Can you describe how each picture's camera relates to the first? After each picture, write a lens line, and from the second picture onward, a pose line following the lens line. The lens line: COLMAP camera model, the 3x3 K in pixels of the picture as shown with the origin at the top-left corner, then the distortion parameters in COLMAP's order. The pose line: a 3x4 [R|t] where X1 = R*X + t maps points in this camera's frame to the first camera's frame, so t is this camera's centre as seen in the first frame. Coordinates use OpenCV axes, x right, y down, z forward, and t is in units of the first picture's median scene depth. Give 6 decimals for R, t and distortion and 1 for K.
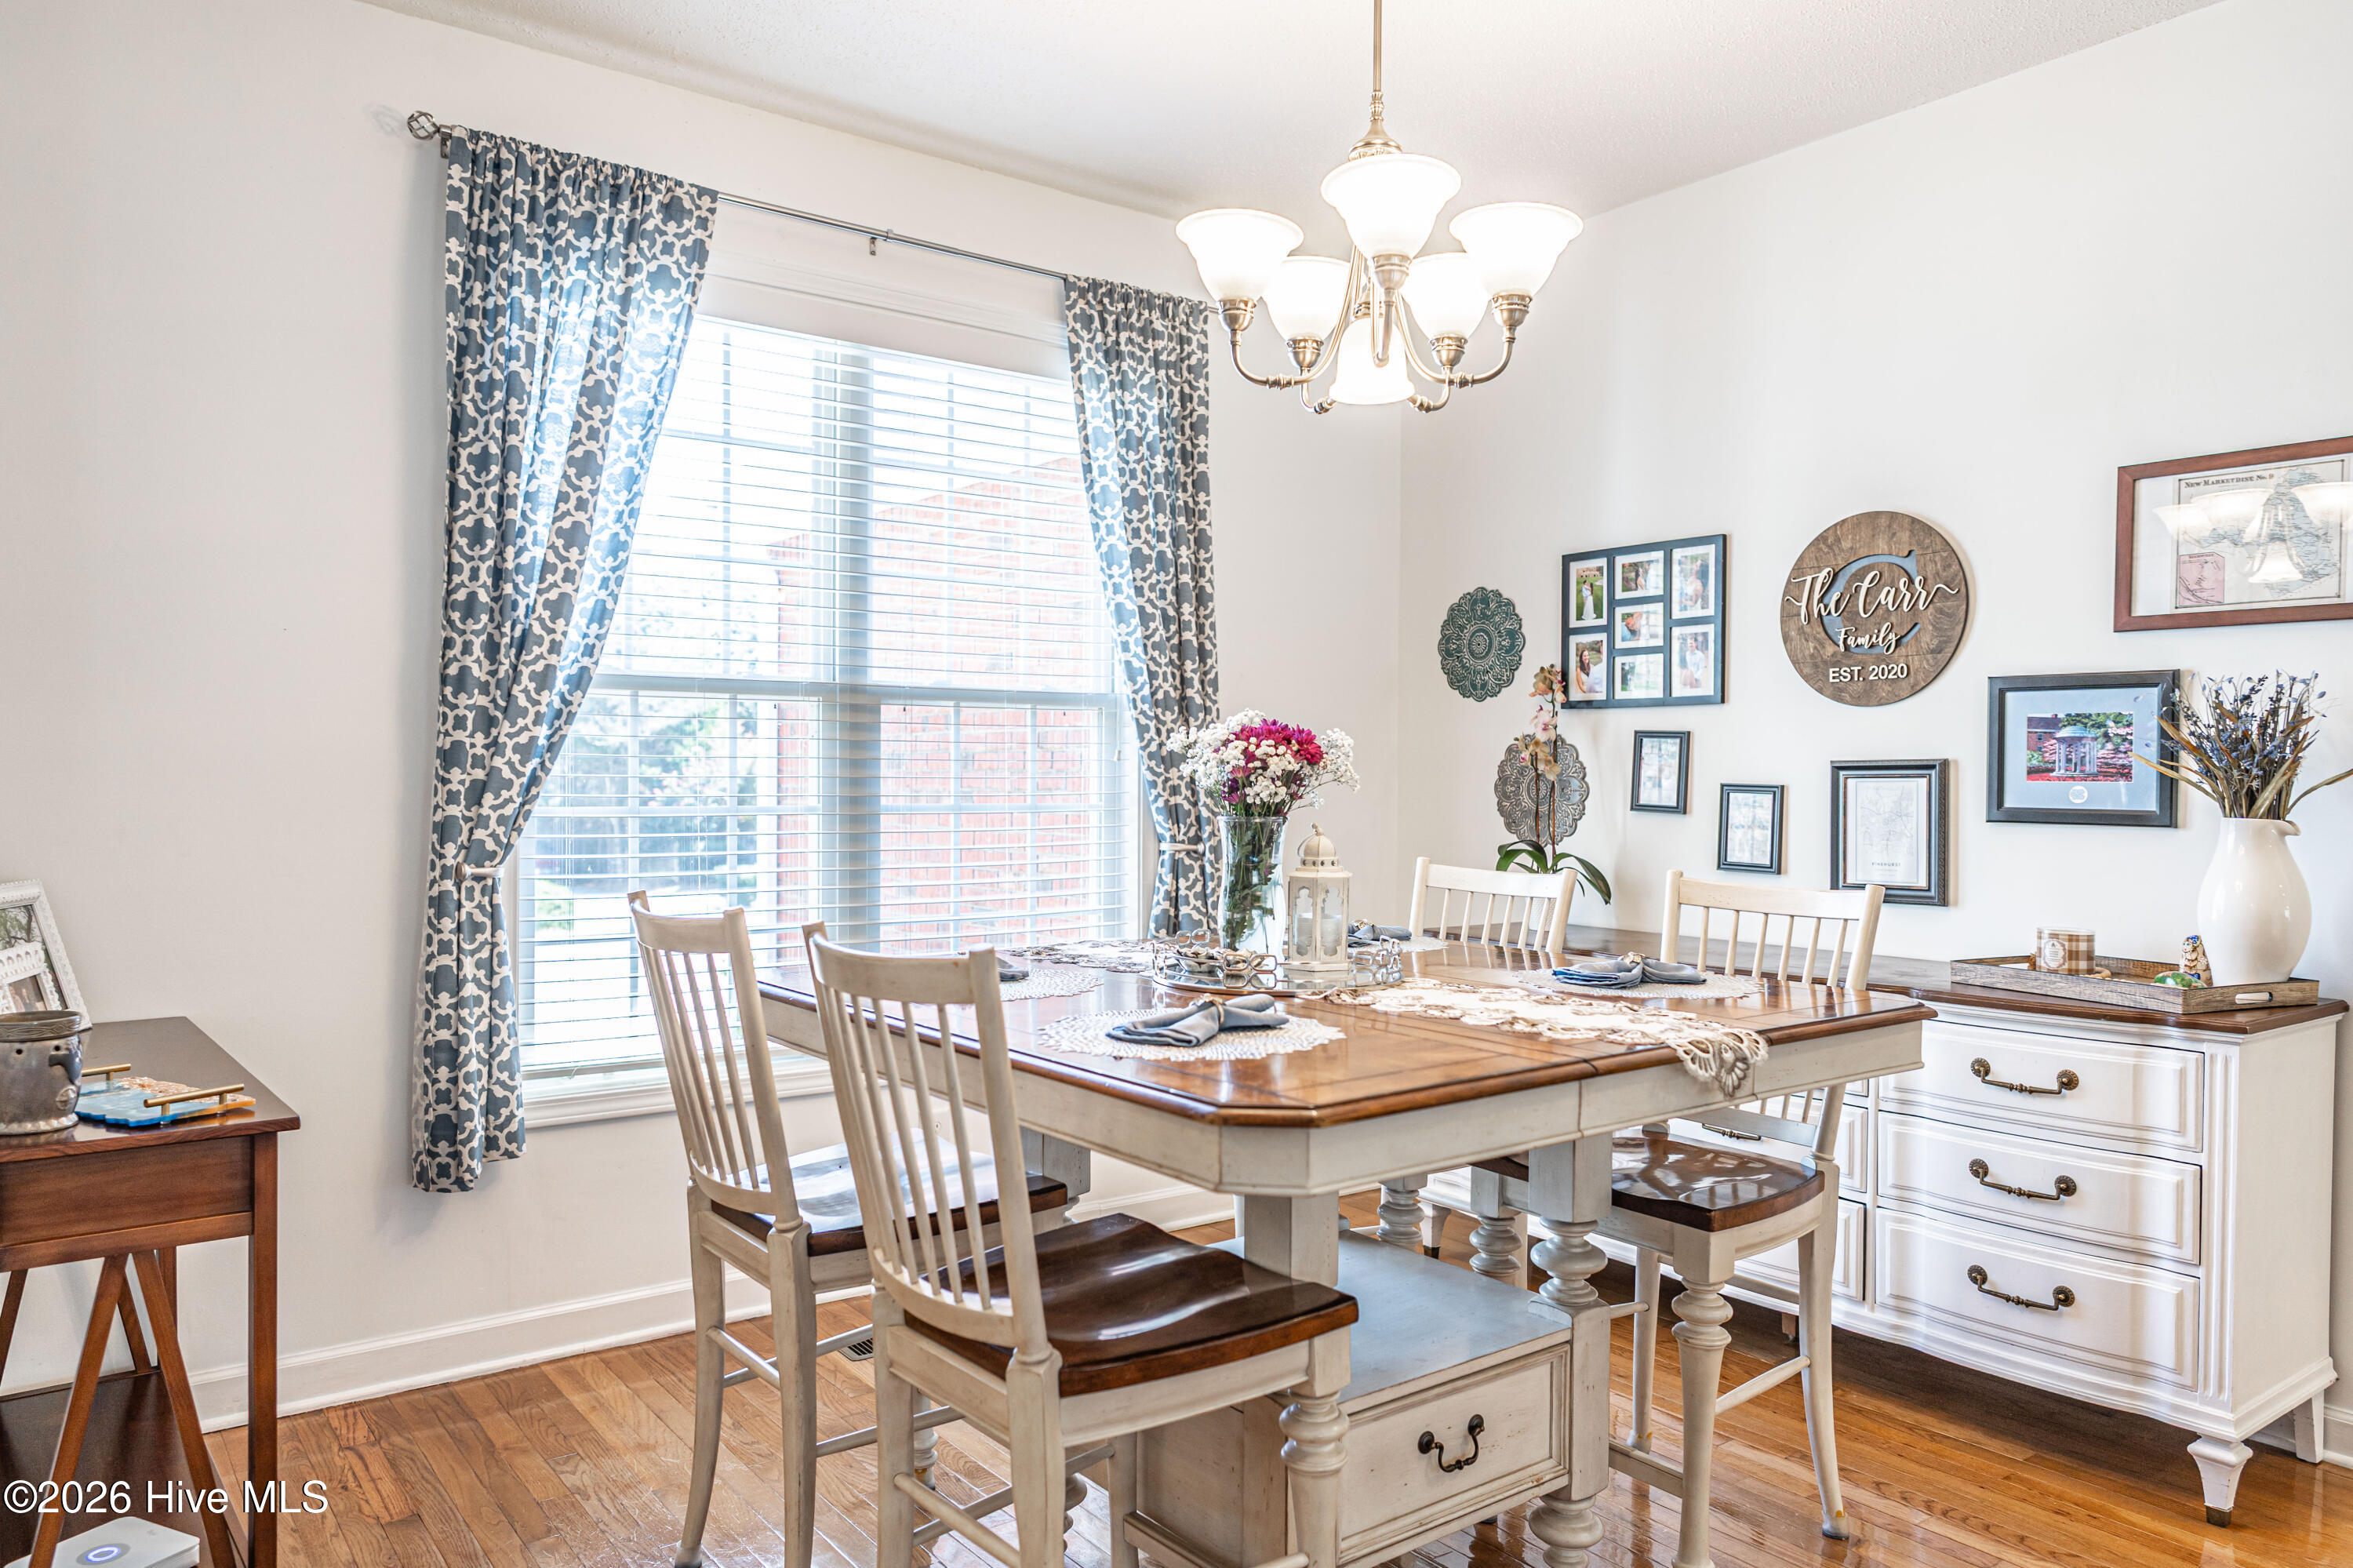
lens RADIAL K [[1572.2, 0, 1177.6], [0, 1572.2, 796.1], [0, 0, 1]] dist [-0.004387, -0.001933]
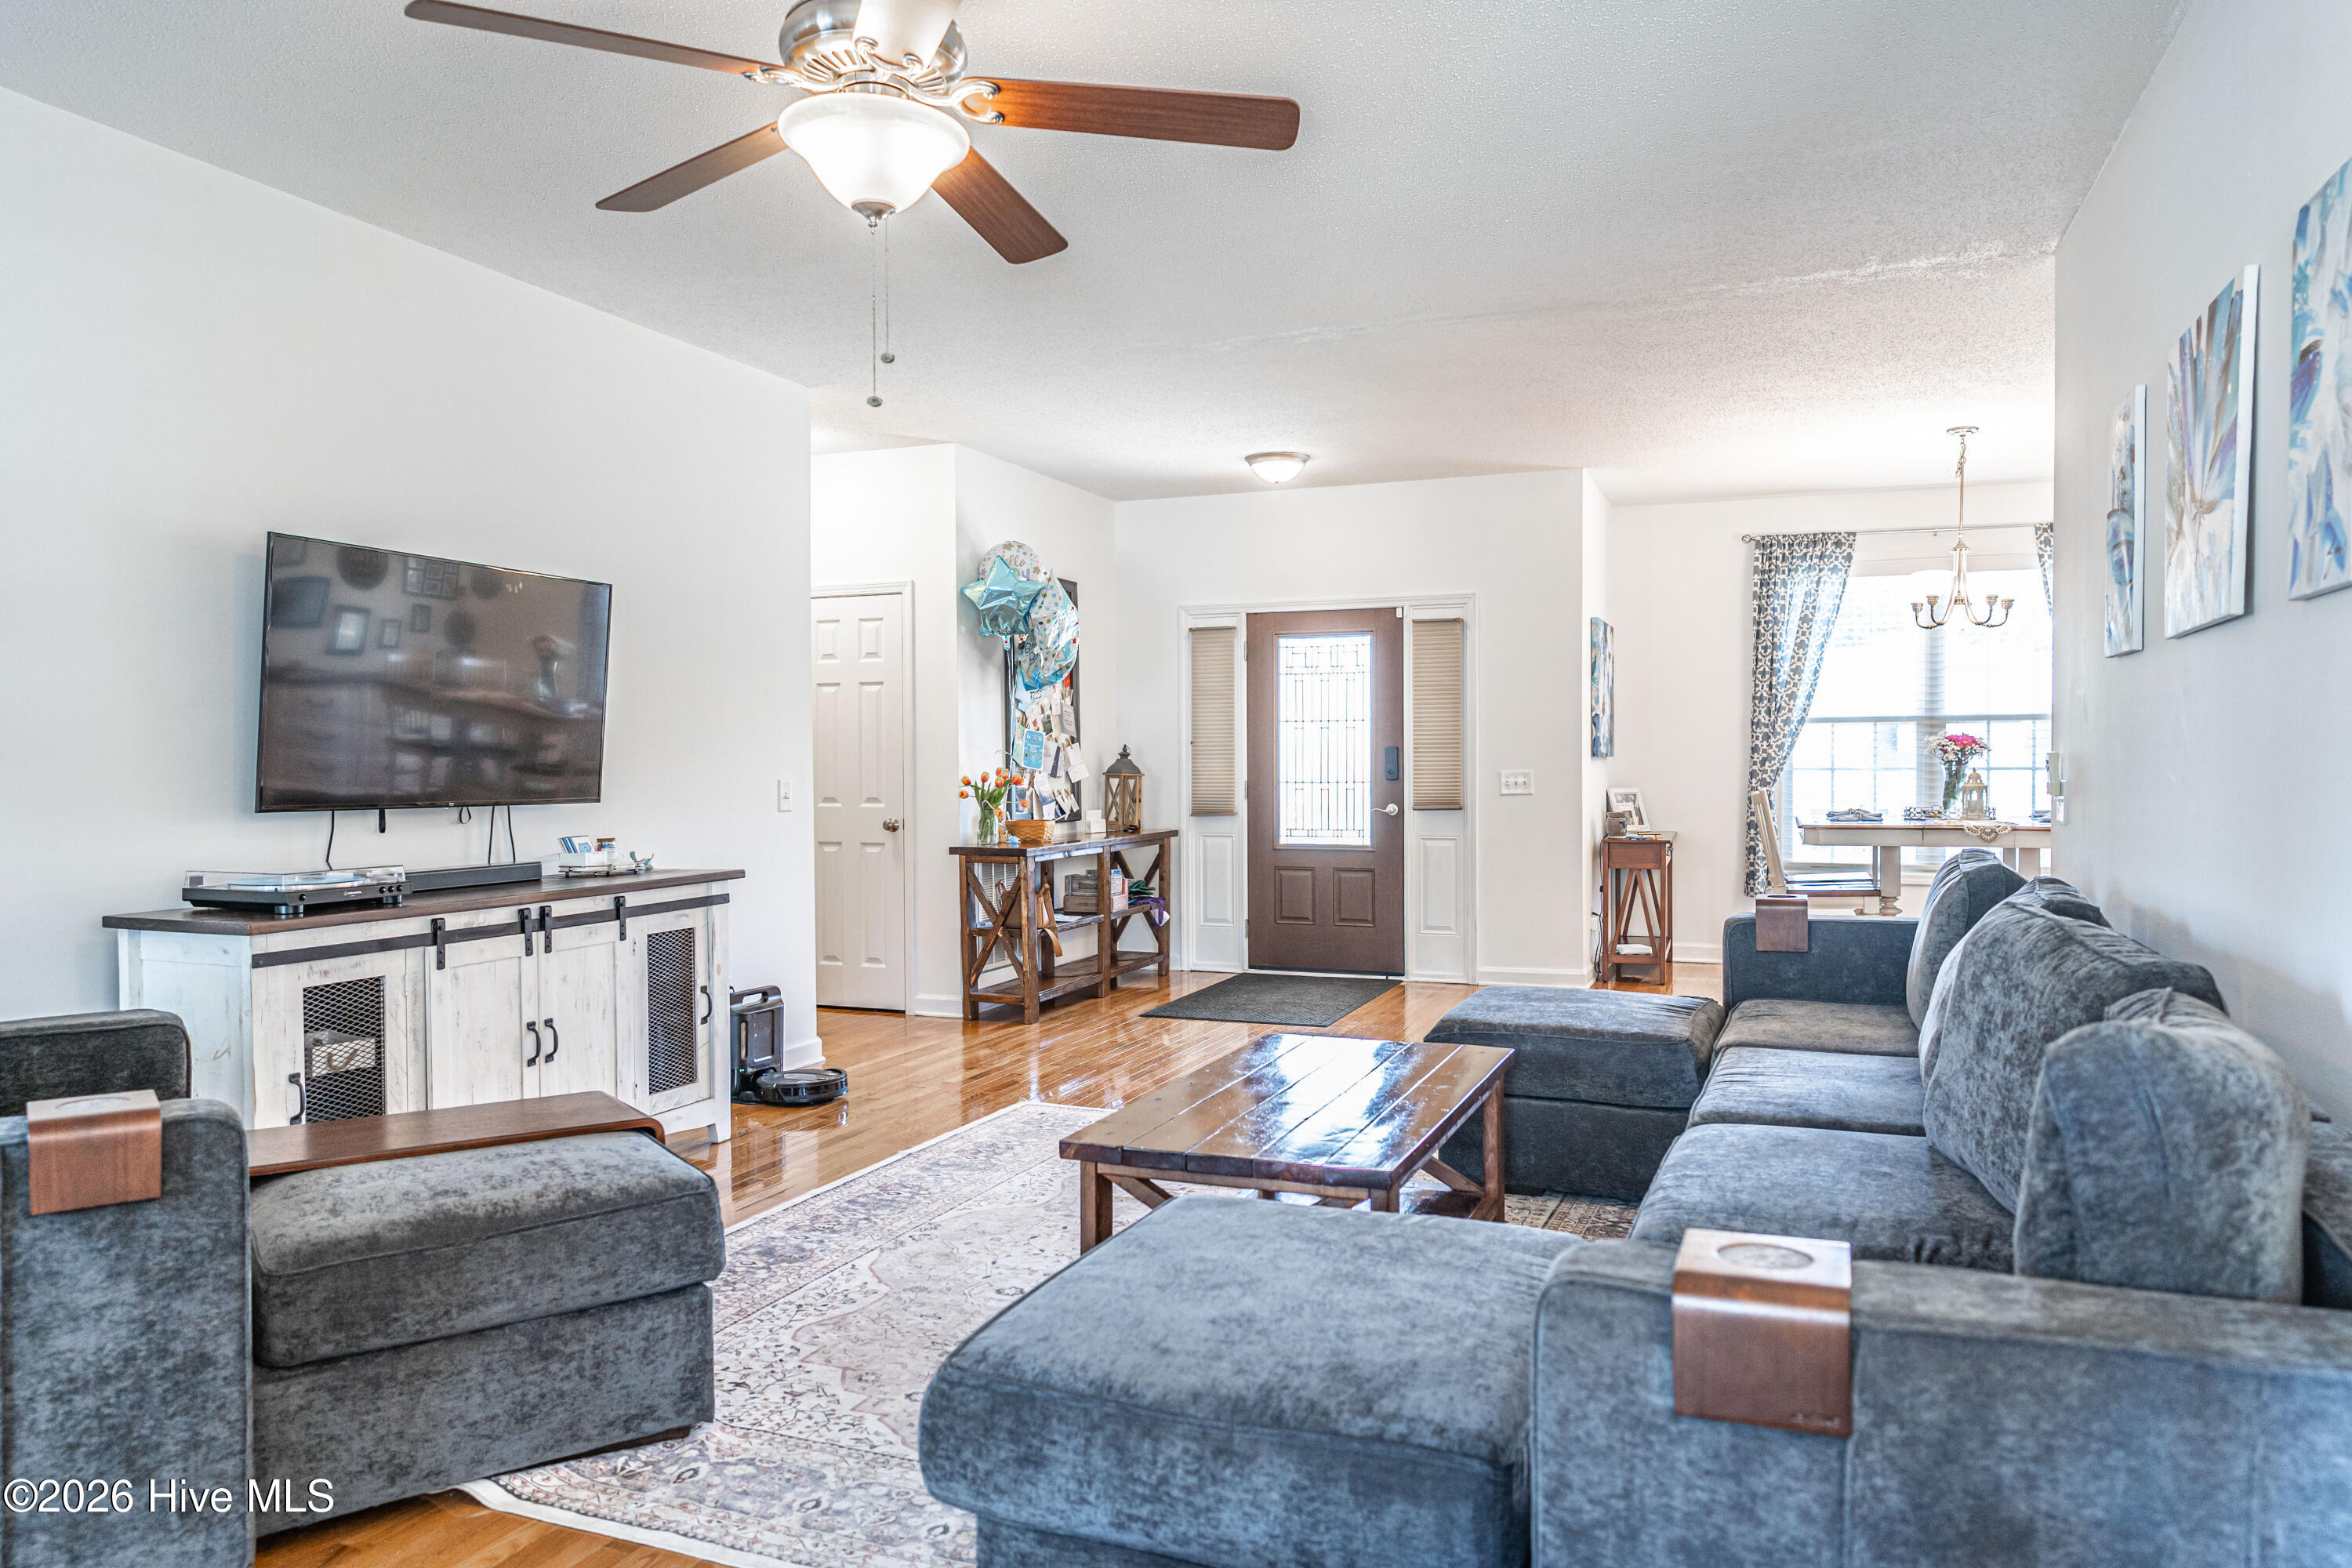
lens RADIAL K [[1553.8, 0, 1171.7], [0, 1553.8, 794.0], [0, 0, 1]] dist [0.000215, -0.001577]
pose [[0.513663, 0.008048, -0.857954, 1.237618], [-0.004433, 0.999968, 0.006726, 0.036641], [0.857981, 0.000349, 0.513682, -1.204904]]
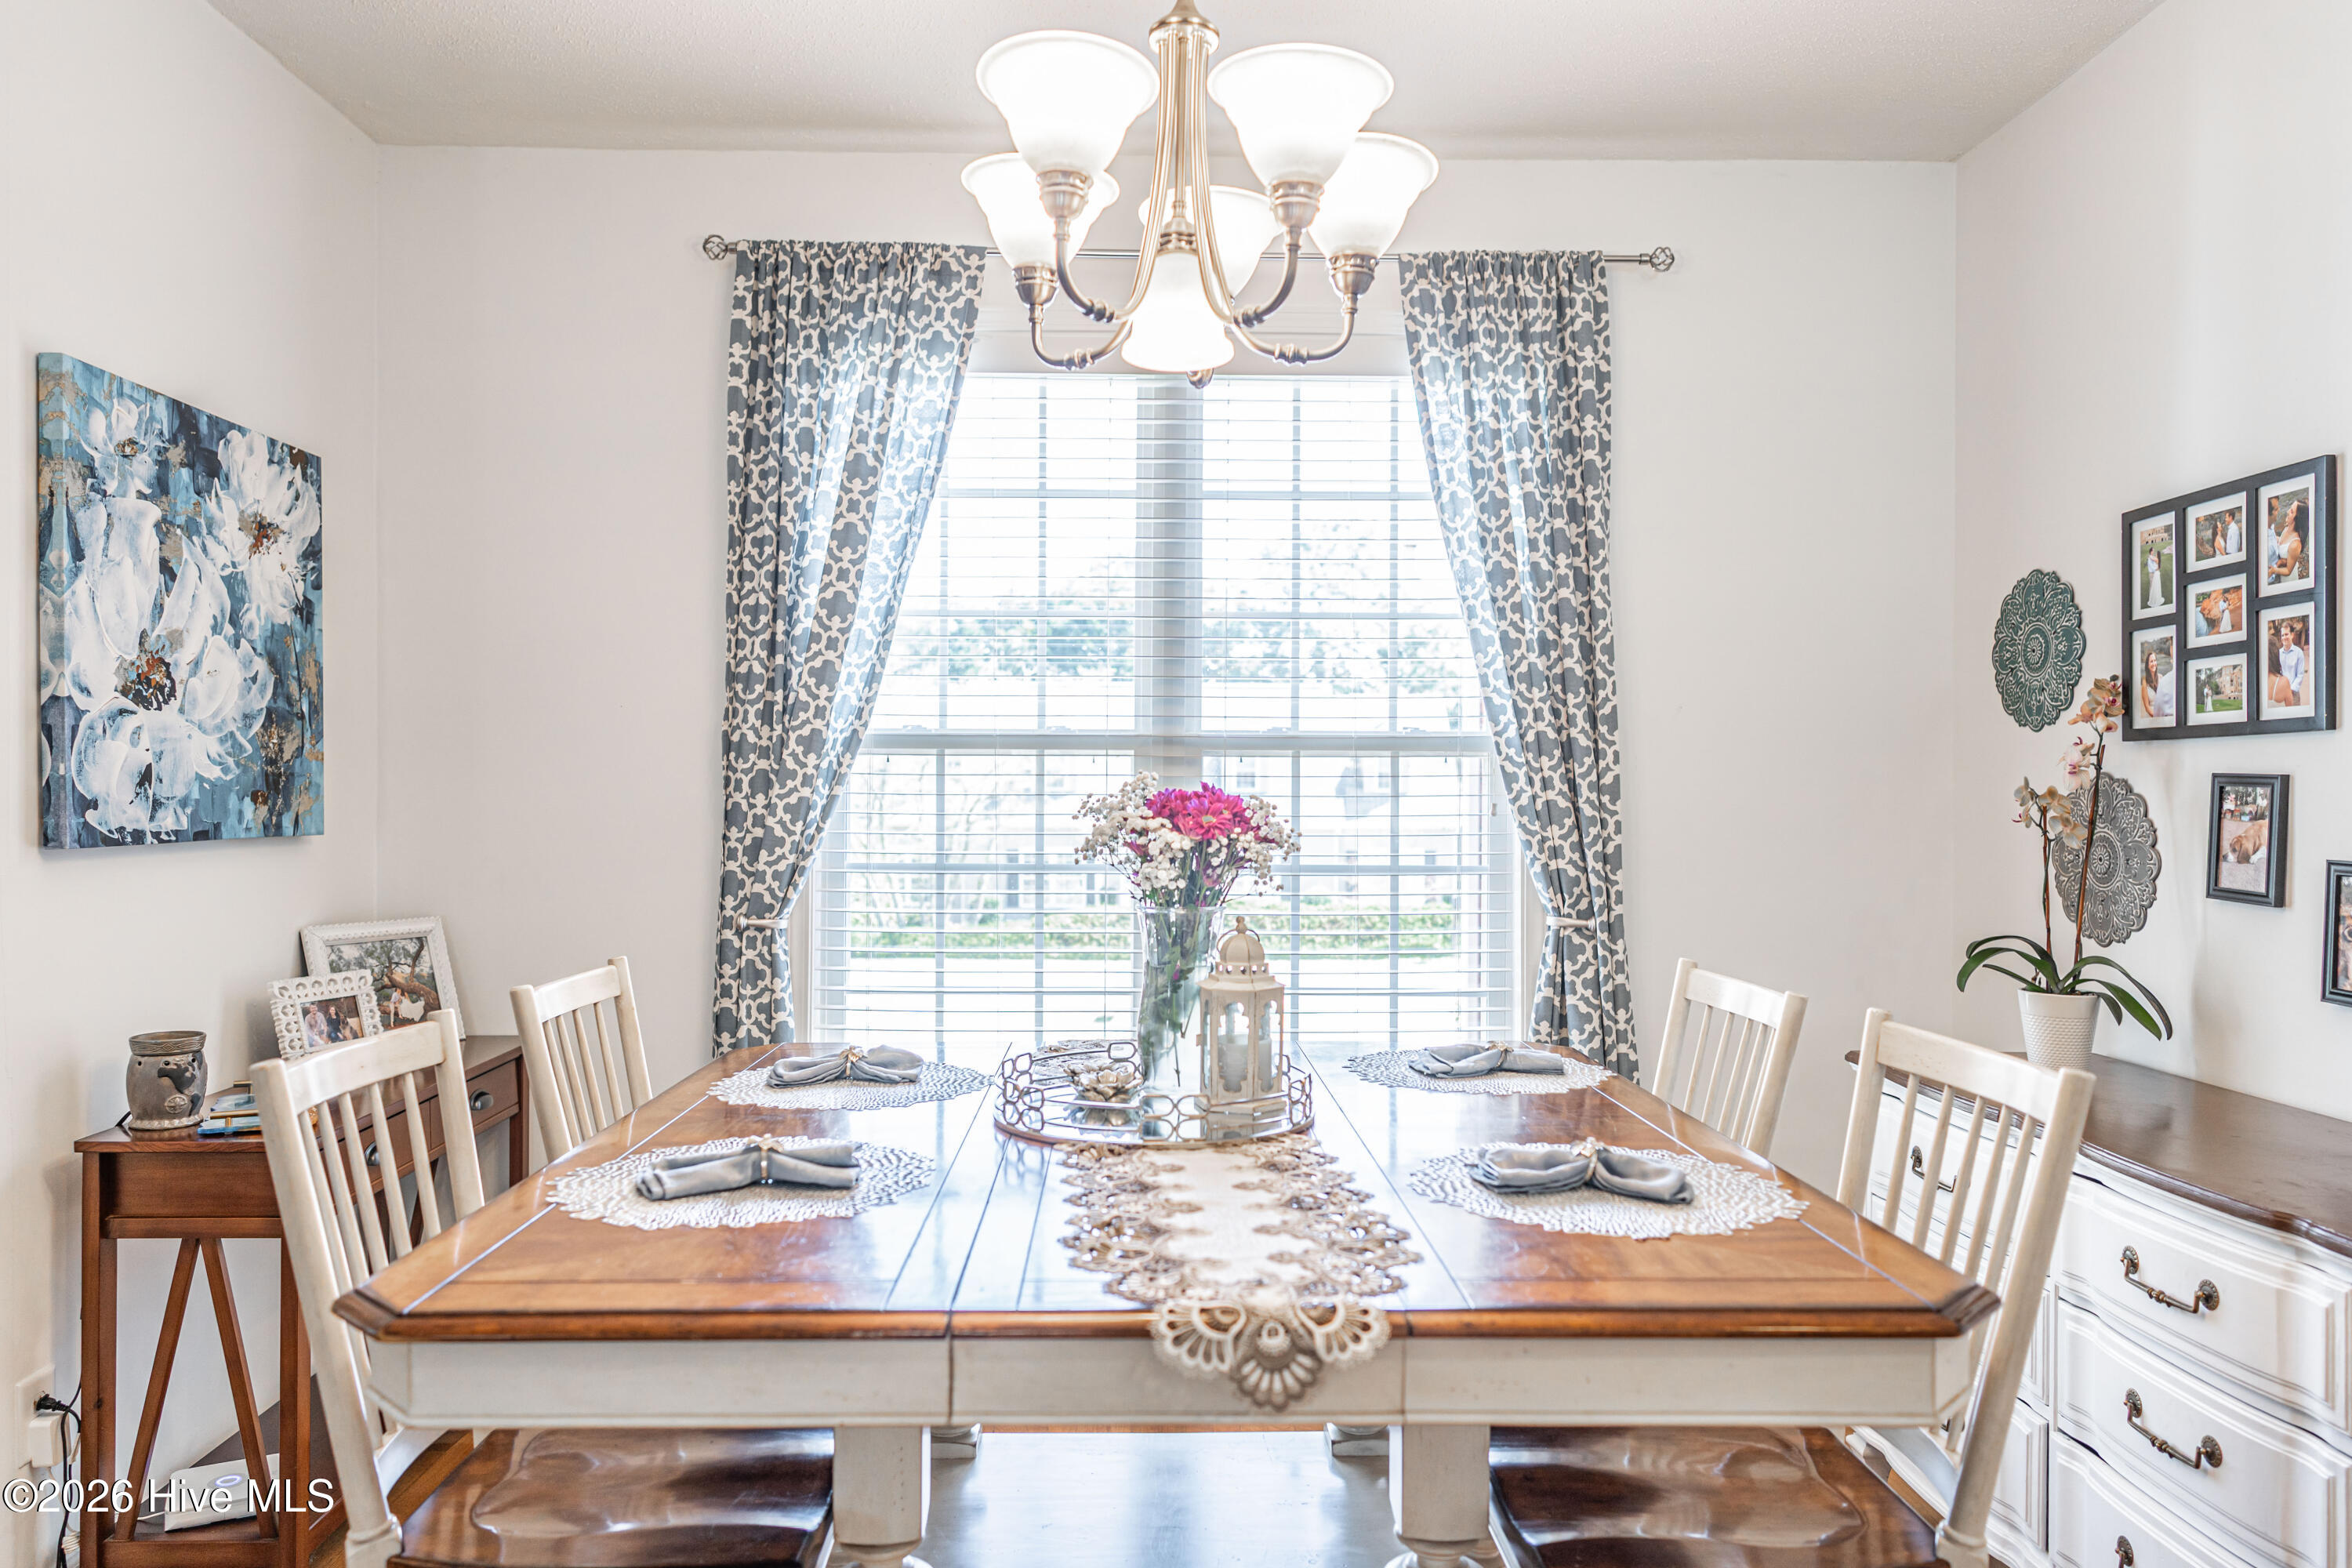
lens RADIAL K [[1571.4, 0, 1177.1], [0, 1571.4, 796.1], [0, 0, 1]] dist [-0.004387, -0.001933]
pose [[0.808733, -0.002947, -0.588169, 0.357331], [-0.008358, 0.999829, -0.016502, -0.019911], [0.588117, 0.018262, 0.808570, 0.249186]]
